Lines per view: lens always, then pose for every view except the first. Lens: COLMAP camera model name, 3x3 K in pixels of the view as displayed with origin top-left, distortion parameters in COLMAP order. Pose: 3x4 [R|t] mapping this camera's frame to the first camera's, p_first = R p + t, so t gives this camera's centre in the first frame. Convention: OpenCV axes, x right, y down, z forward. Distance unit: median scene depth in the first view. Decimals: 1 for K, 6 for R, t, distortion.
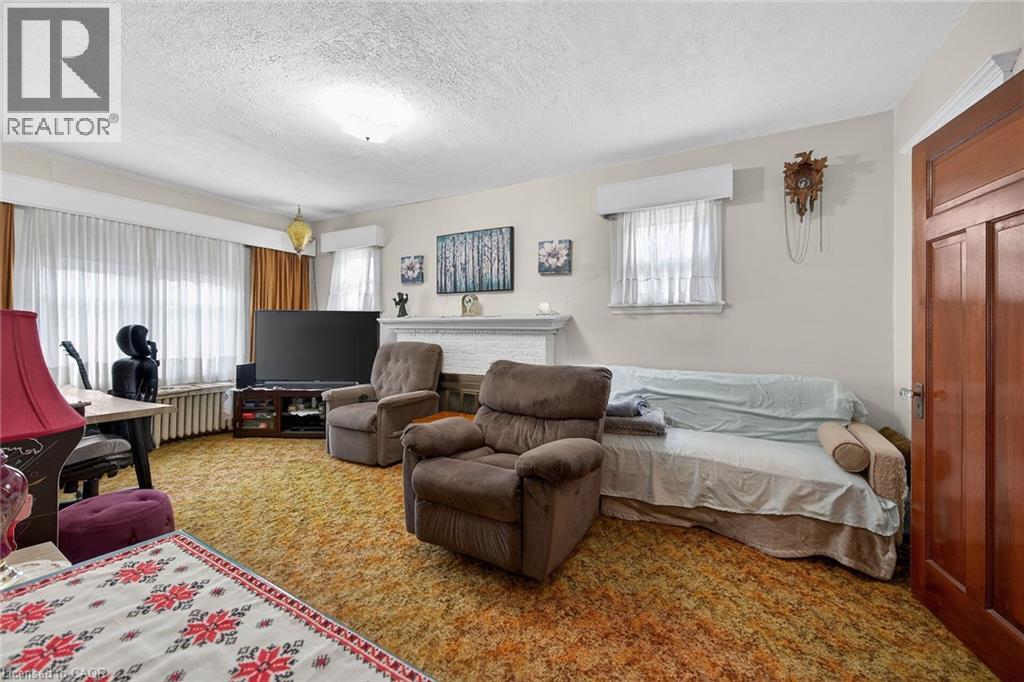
lens RADIAL K [[395.0, 0, 510.0], [0, 395.0, 334.2], [0, 0, 1]] dist [0.000649, -0.001126]
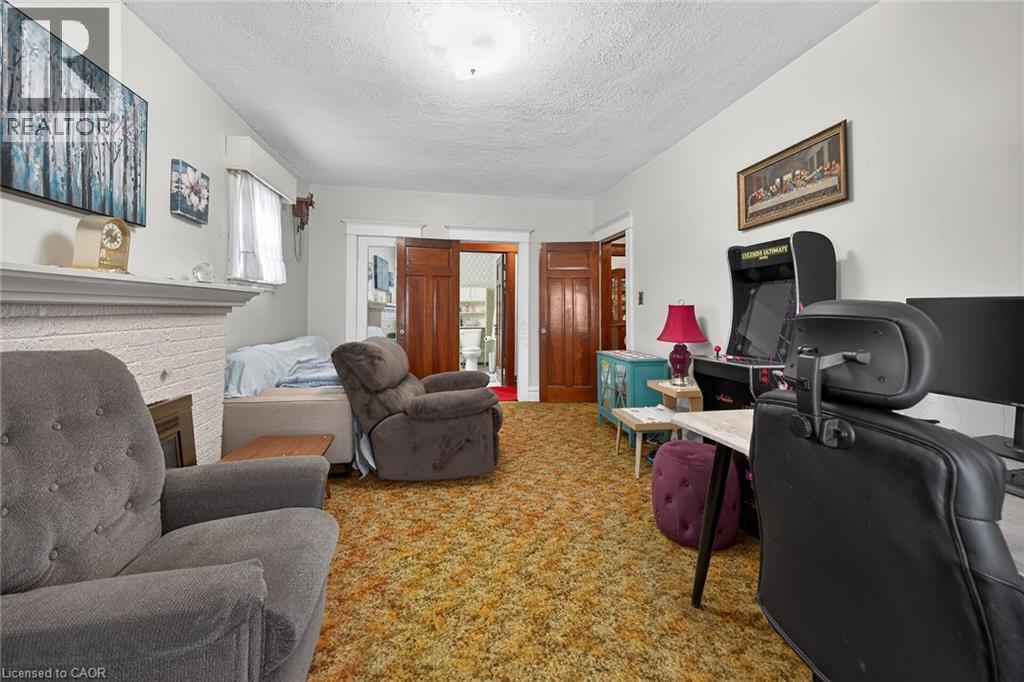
lens RADIAL K [[395.0, 0, 515.1], [0, 395.0, 305.1], [0, 0, 1]] dist [0.000649, -0.001126]
pose [[-0.642346, -0.000799, 0.766414, -0.682743], [0.003134, 0.999988, 0.003669, -0.012305], [-0.766408, 0.004759, -0.642336, 0.950796]]
